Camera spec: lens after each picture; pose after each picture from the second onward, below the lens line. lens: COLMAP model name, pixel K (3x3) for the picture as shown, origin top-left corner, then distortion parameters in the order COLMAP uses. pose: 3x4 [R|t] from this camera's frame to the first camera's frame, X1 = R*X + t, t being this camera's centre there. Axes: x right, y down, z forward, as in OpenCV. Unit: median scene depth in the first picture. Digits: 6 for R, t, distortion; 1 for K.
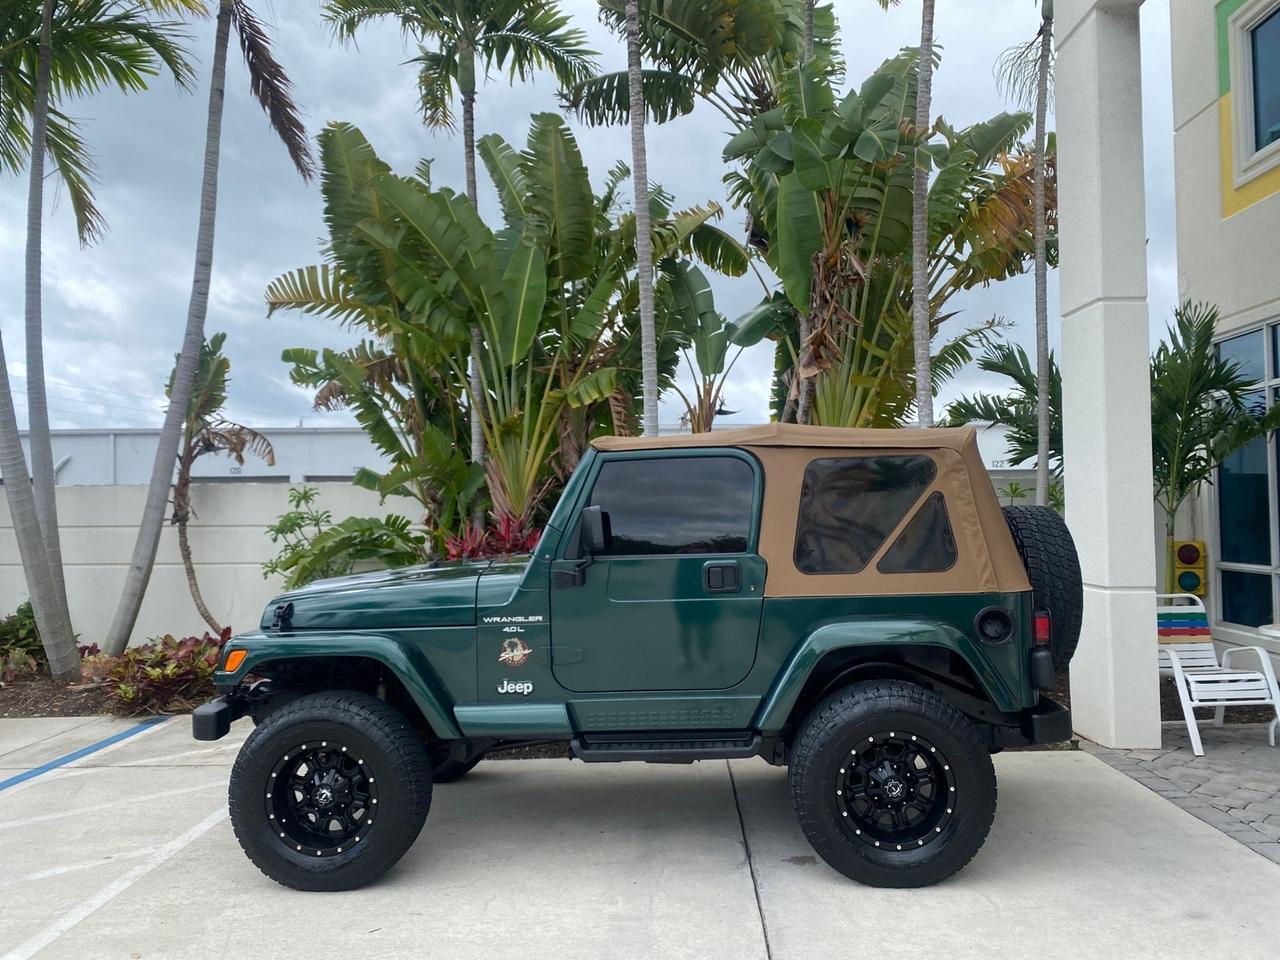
lens RADIAL K [[977.9, 0, 634.6], [0, 977.9, 475.4], [0, 0, 1]] dist [0.025402, -0.022840]
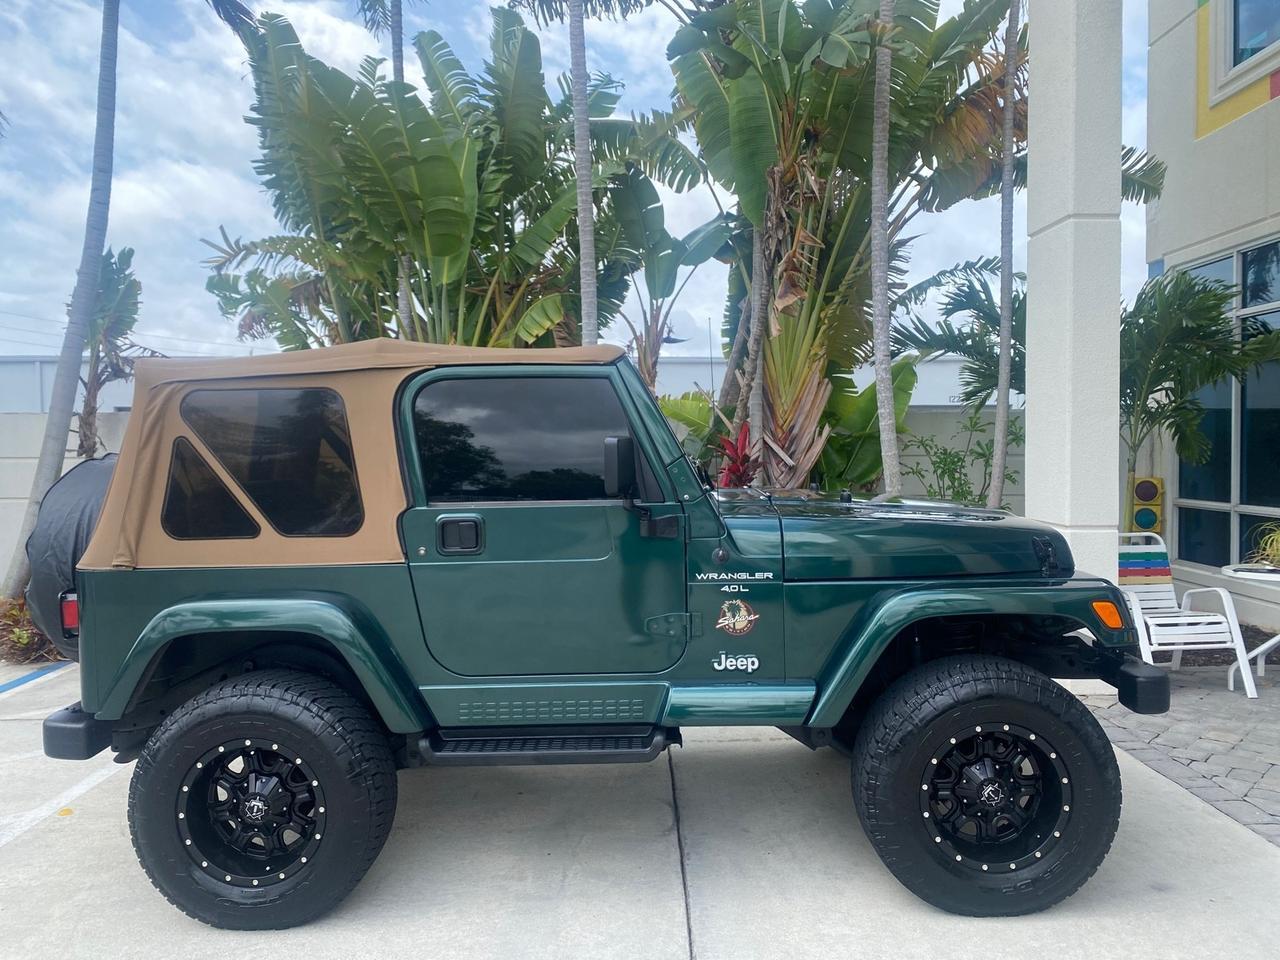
lens RADIAL K [[977.9, 0, 637.1], [0, 977.9, 472.2], [0, 0, 1]] dist [0.025402, -0.022840]
pose [[0.999088, 0.003510, 0.042547, 0.025275], [-0.006183, 0.998004, 0.062852, 0.005101], [-0.042242, -0.063057, 0.997116, 0.074038]]
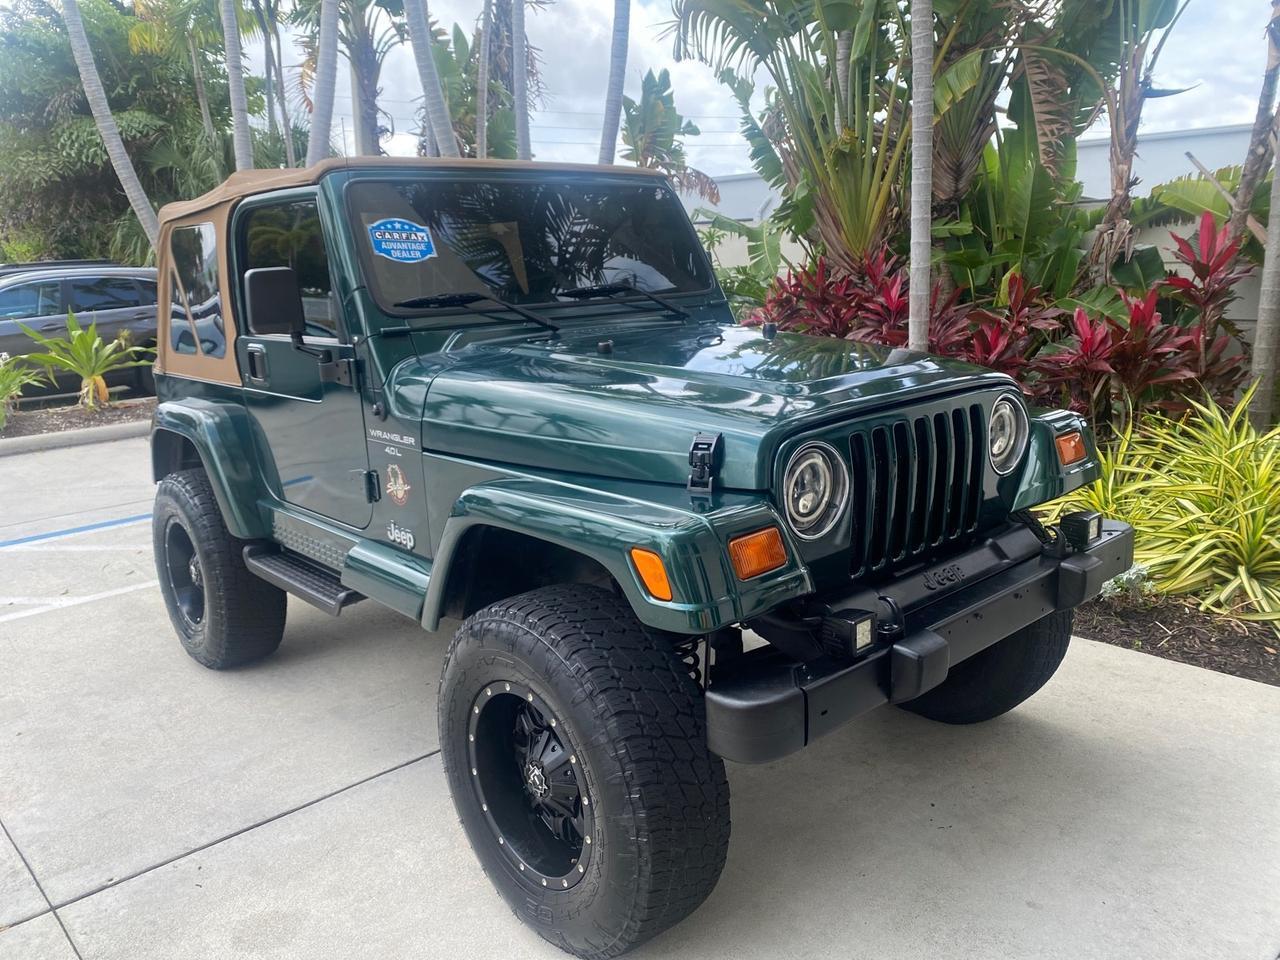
lens RADIAL K [[977.9, 0, 642.8], [0, 977.9, 470.2], [0, 0, 1]] dist [0.025402, -0.022840]
pose [[0.707328, 0.144272, -0.692006, 0.456260], [0.043467, 0.968221, 0.246288, 0.003532], [0.705548, -0.204286, 0.678579, 0.344234]]
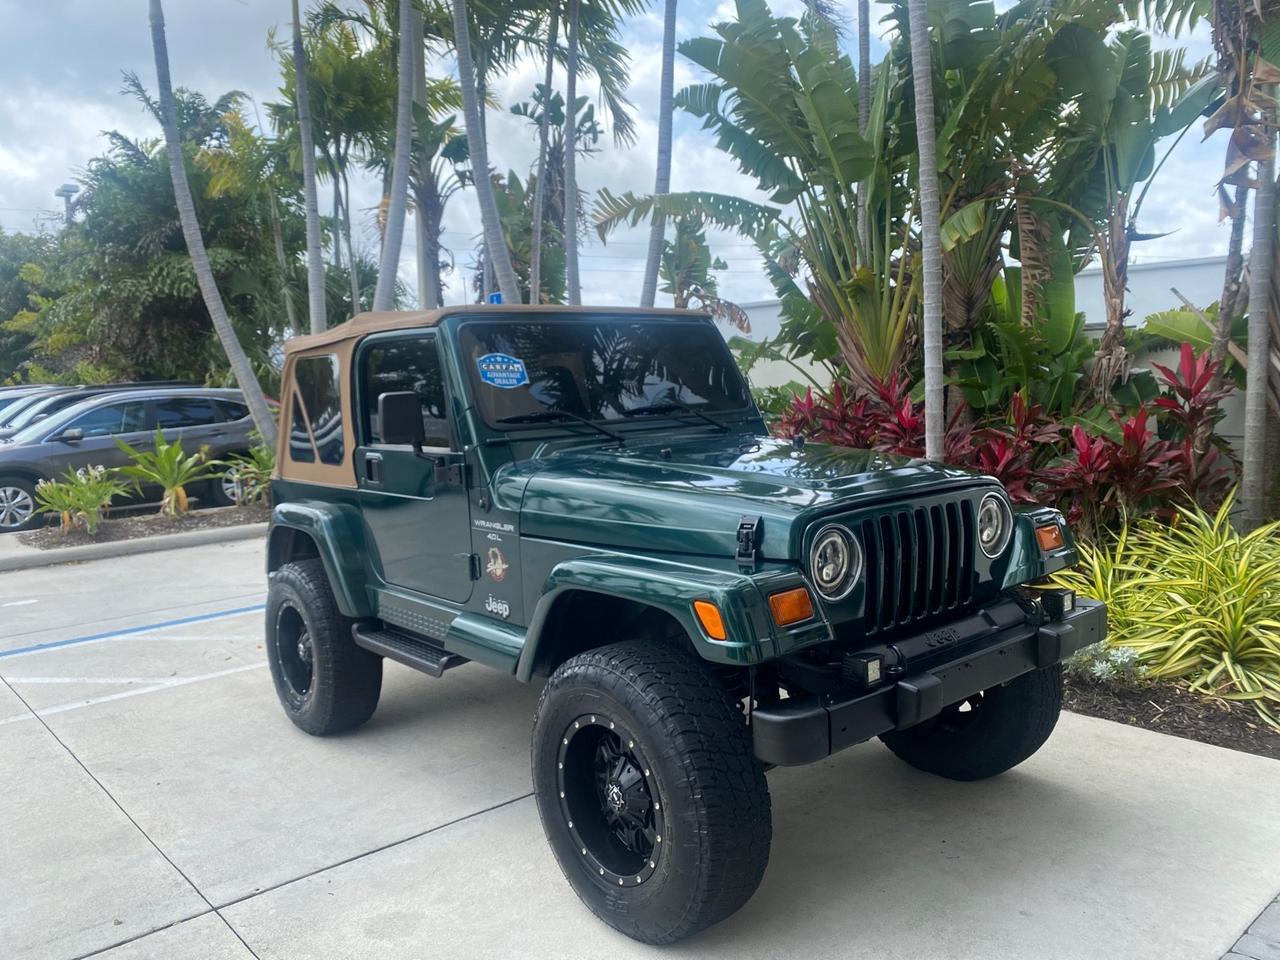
lens RADIAL K [[977.9, 0, 643.1], [0, 977.9, 472.2], [0, 0, 1]] dist [0.025402, -0.022840]
pose [[0.683544, 0.064348, -0.727067, 0.516762], [0.045647, 0.990388, 0.130567, -0.003795], [0.728481, -0.122437, 0.674037, 0.268723]]
